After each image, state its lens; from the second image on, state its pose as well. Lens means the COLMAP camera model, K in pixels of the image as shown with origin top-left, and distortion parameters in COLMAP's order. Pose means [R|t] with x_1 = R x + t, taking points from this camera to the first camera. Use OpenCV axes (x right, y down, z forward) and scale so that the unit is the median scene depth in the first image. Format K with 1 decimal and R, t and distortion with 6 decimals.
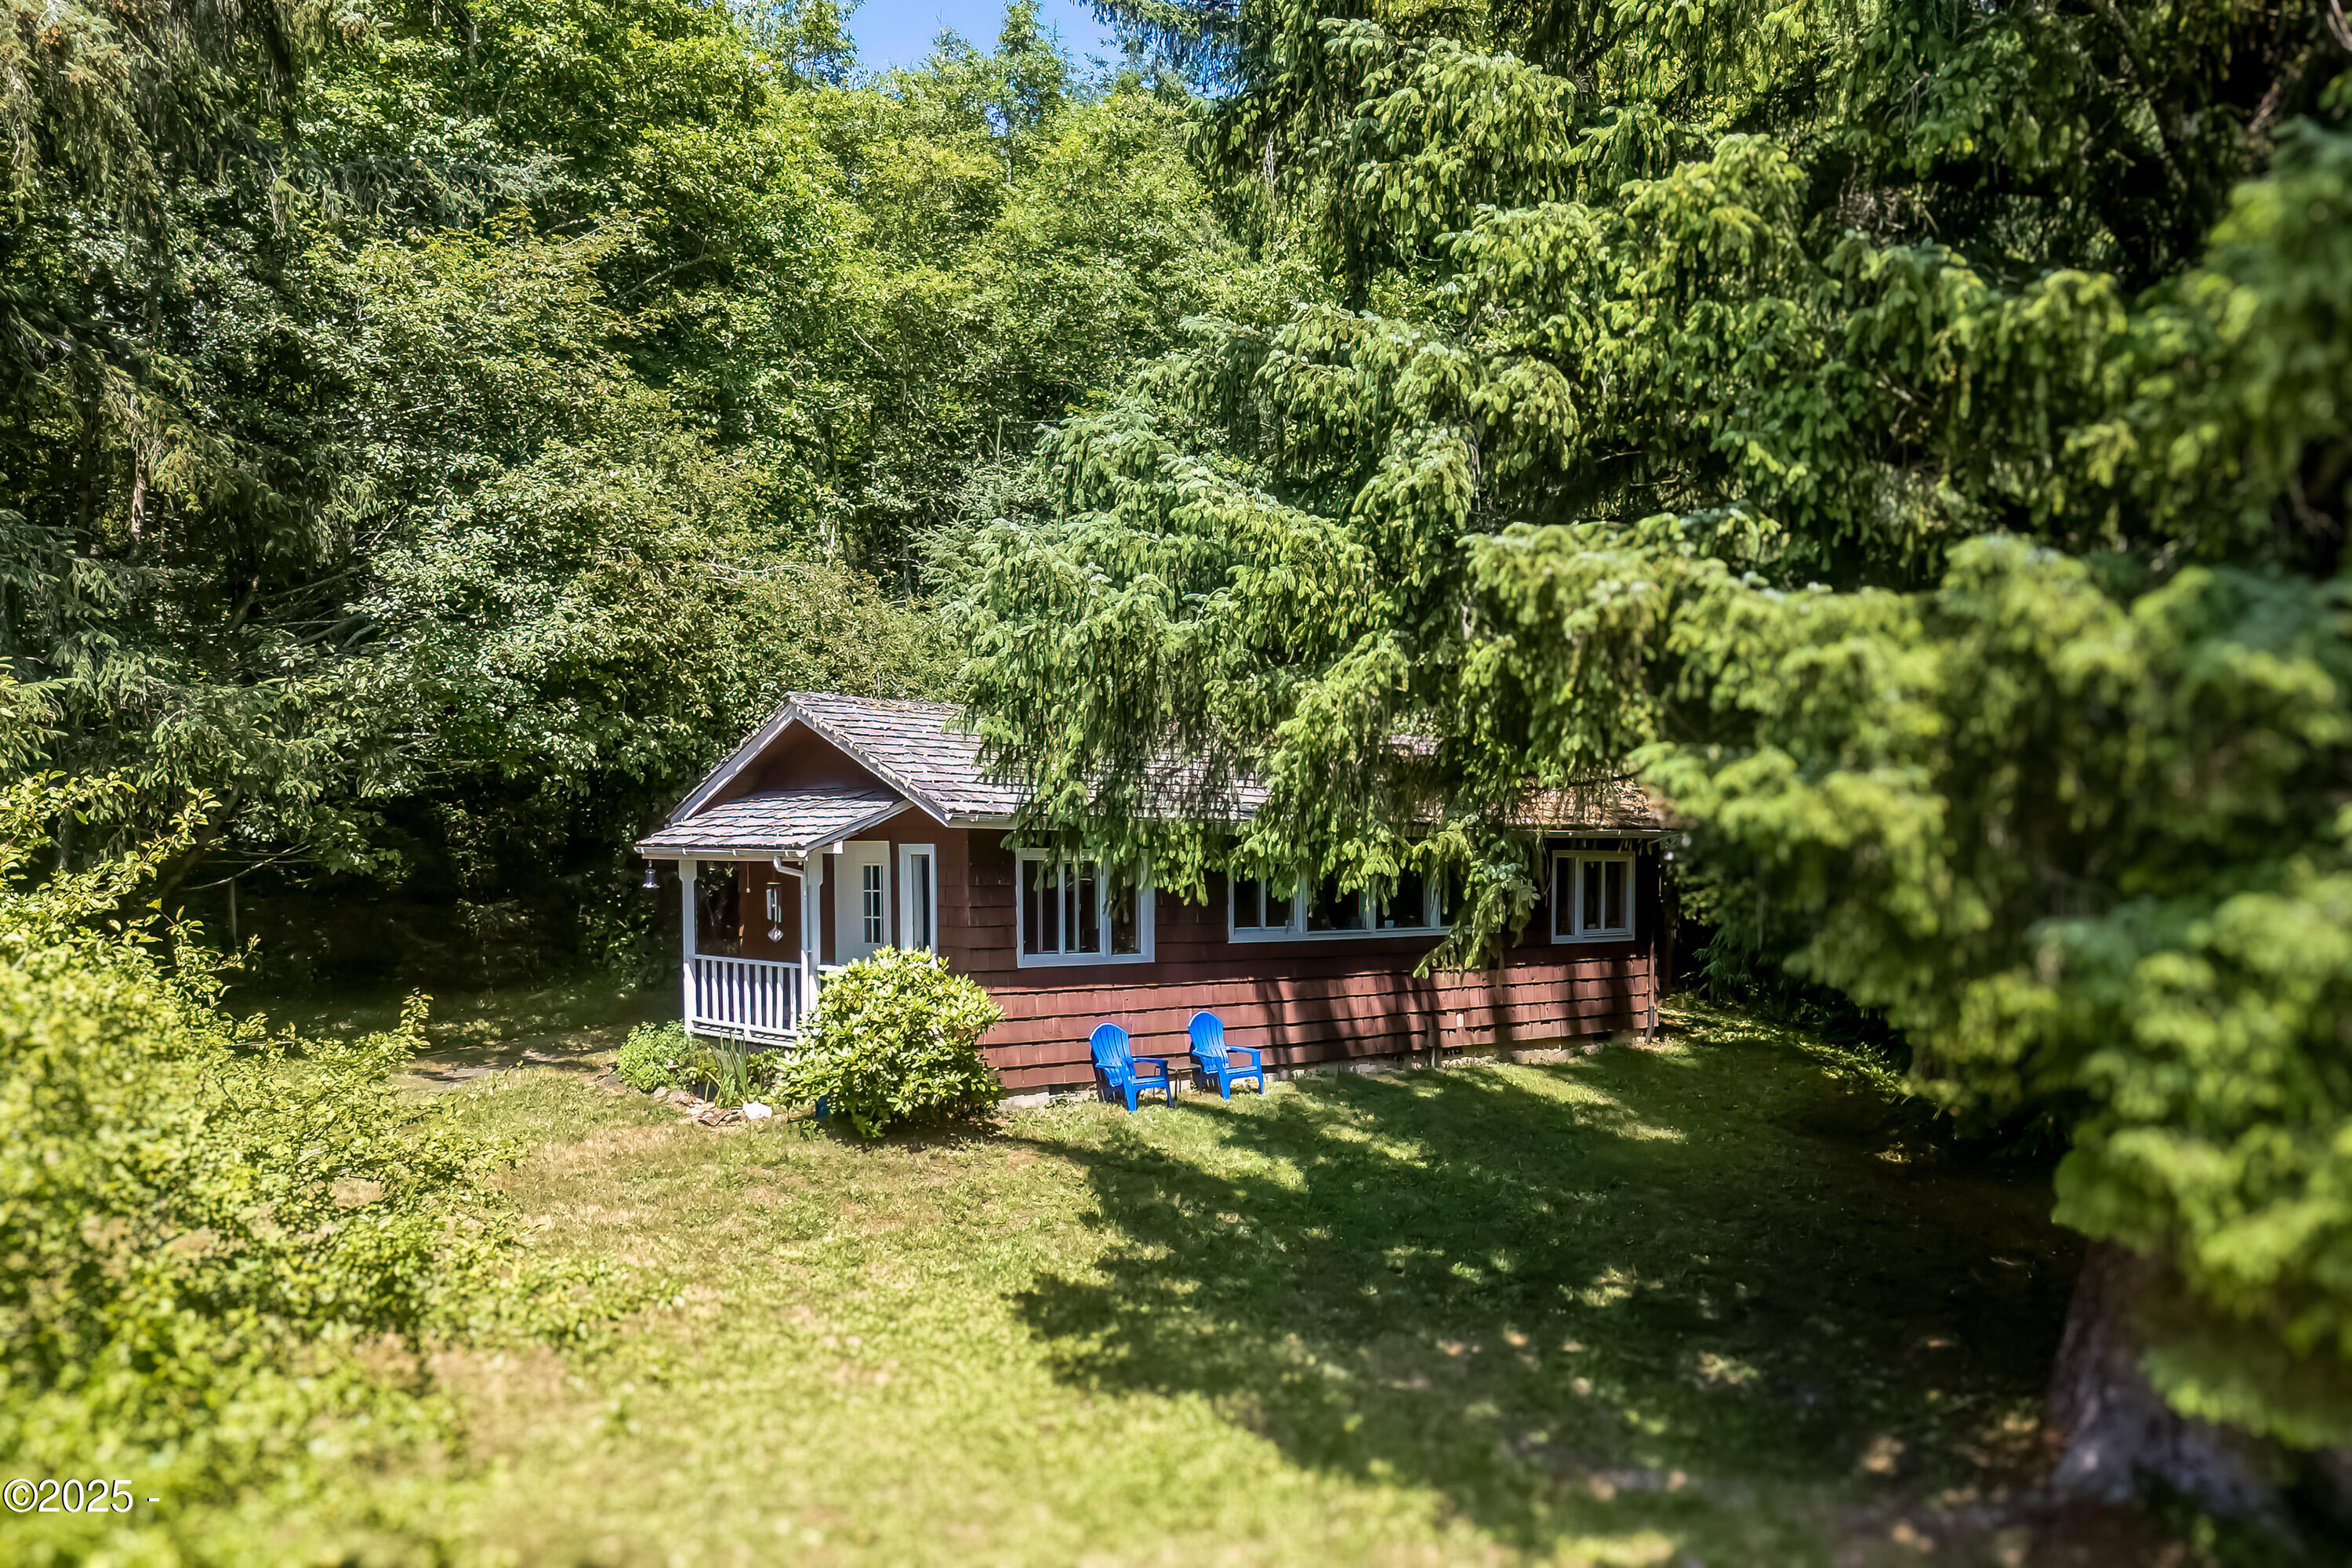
lens RADIAL K [[1632.6, 0, 1176.0], [0, 1632.6, 784.0], [0, 0, 1]] dist [0.005185, -0.005094]
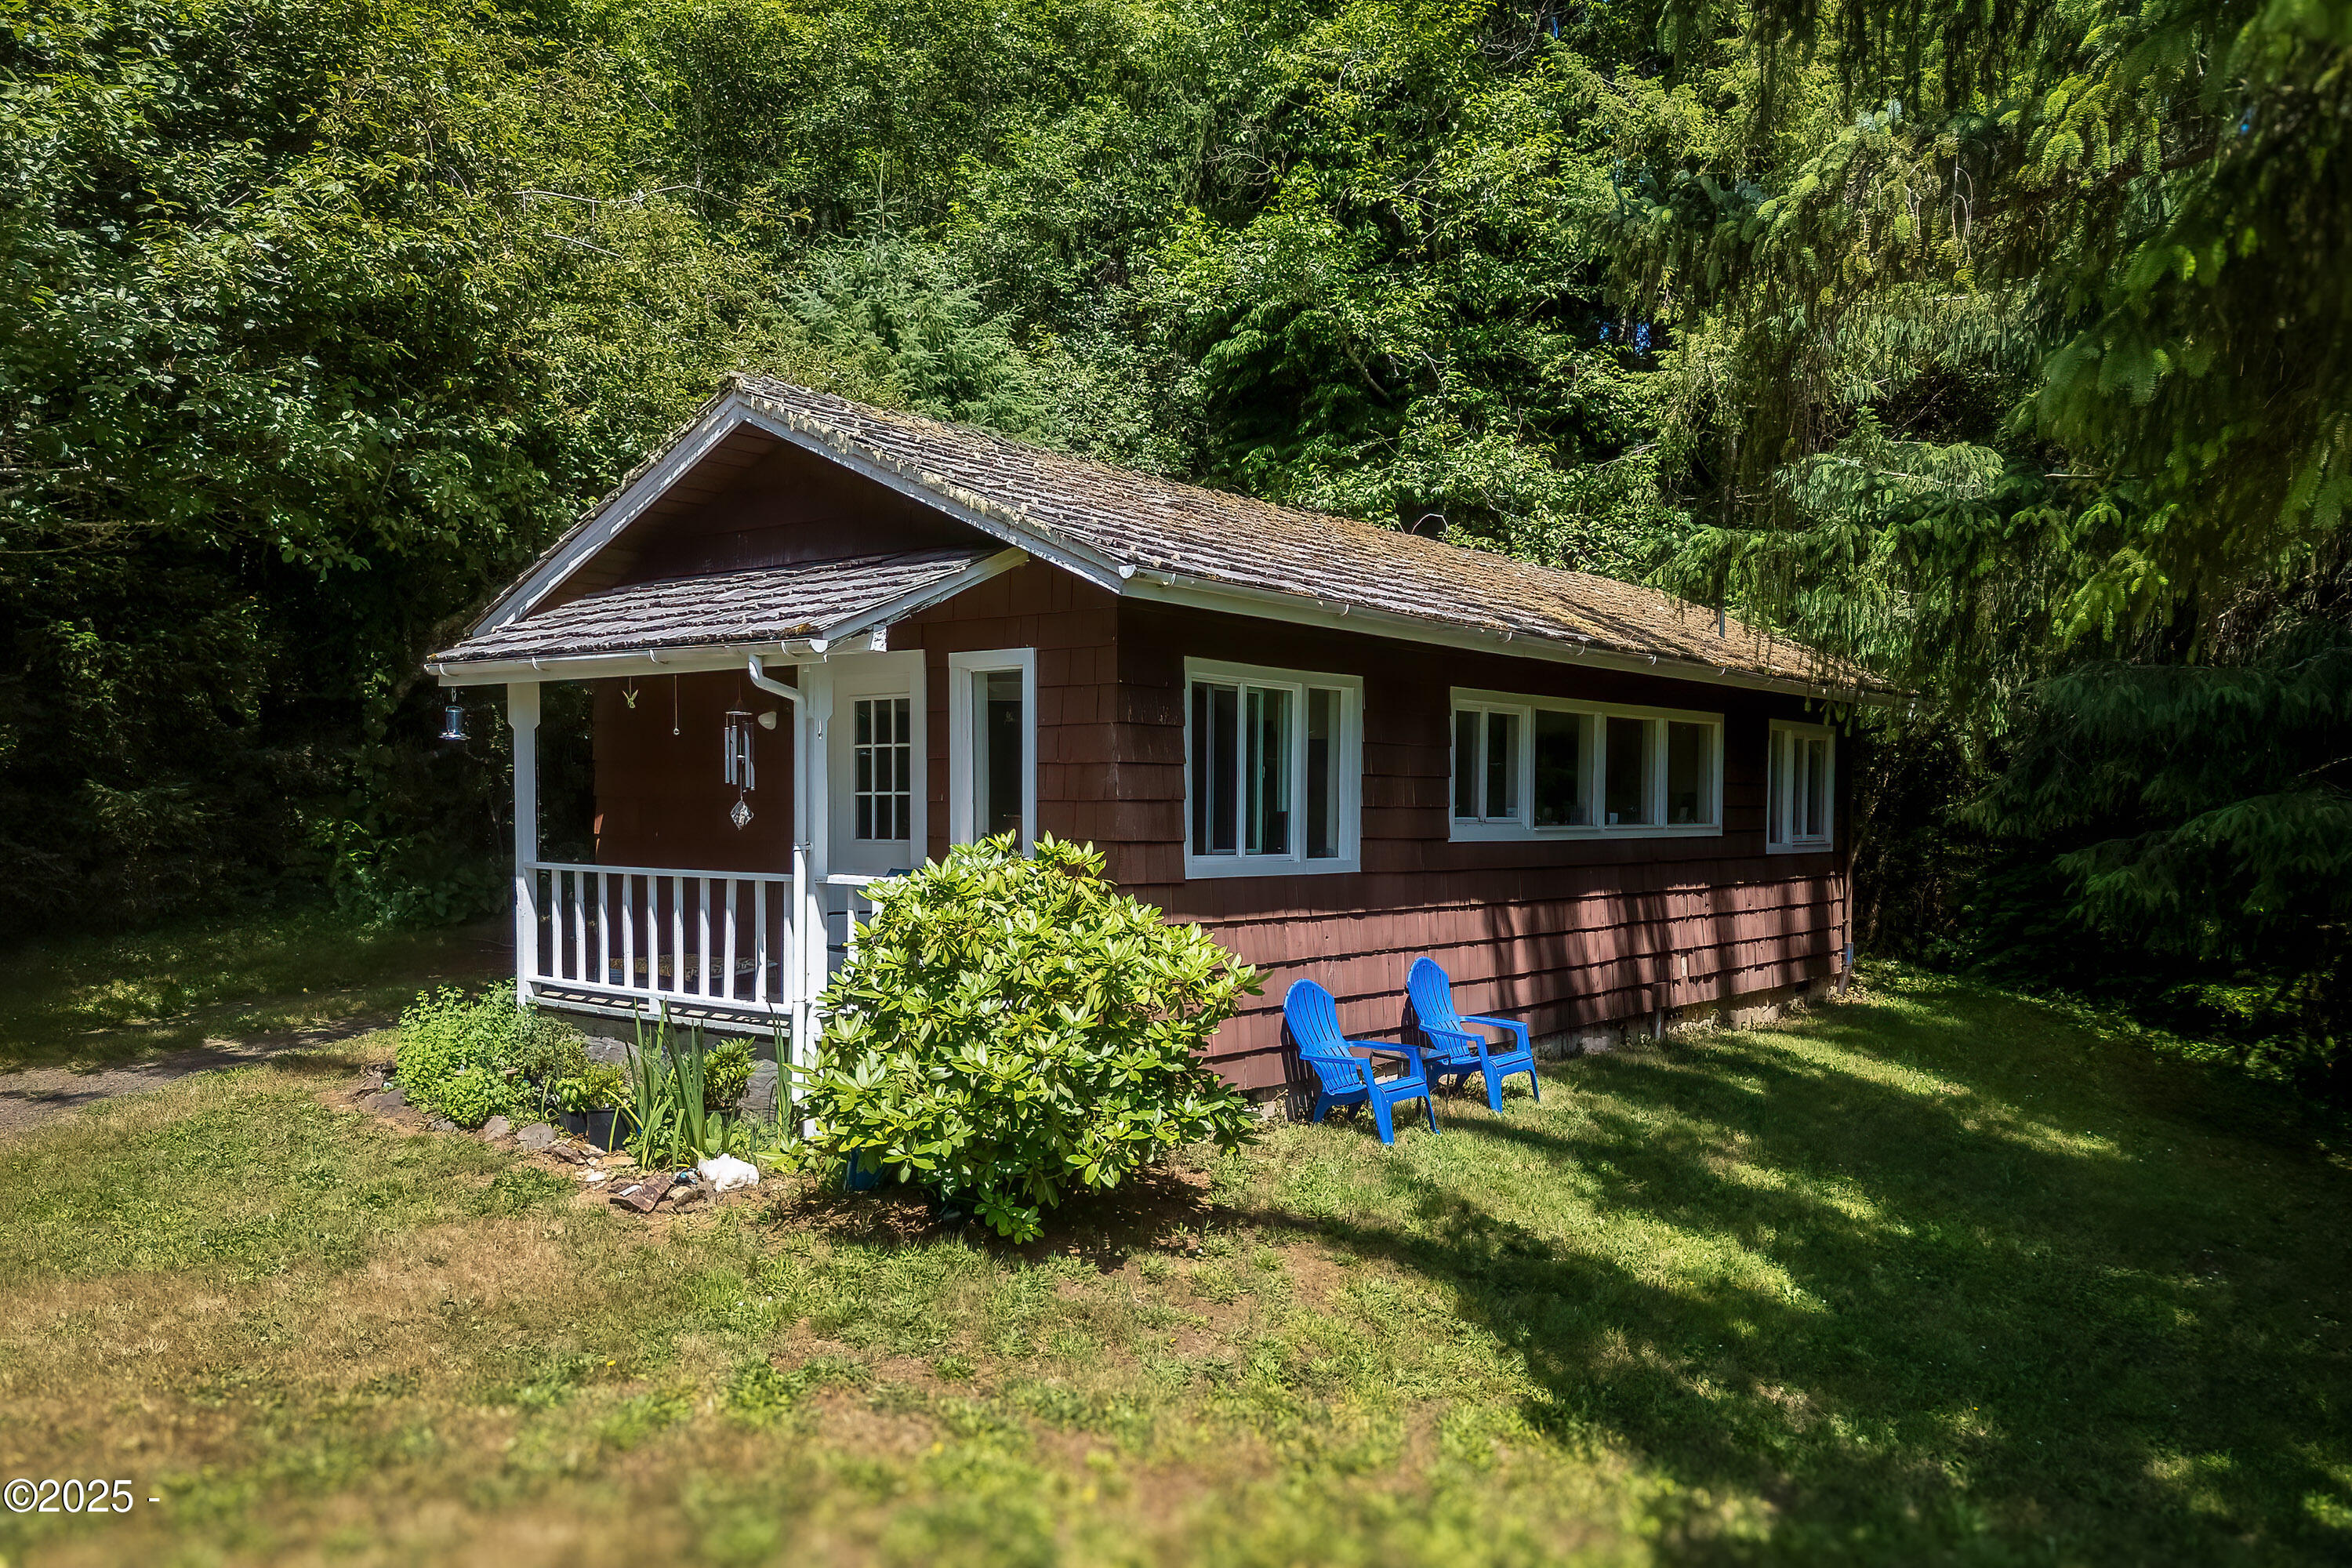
lens RADIAL K [[1839.0, 0, 1172.3], [0, 1839.0, 708.2], [0, 0, 1]] dist [0.031025, -0.006847]
pose [[0.993749, 0.006772, 0.111435, -0.166565], [-0.007638, 0.999944, 0.007348, 0.050798], [-0.111379, -0.008153, 0.993745, 0.392688]]
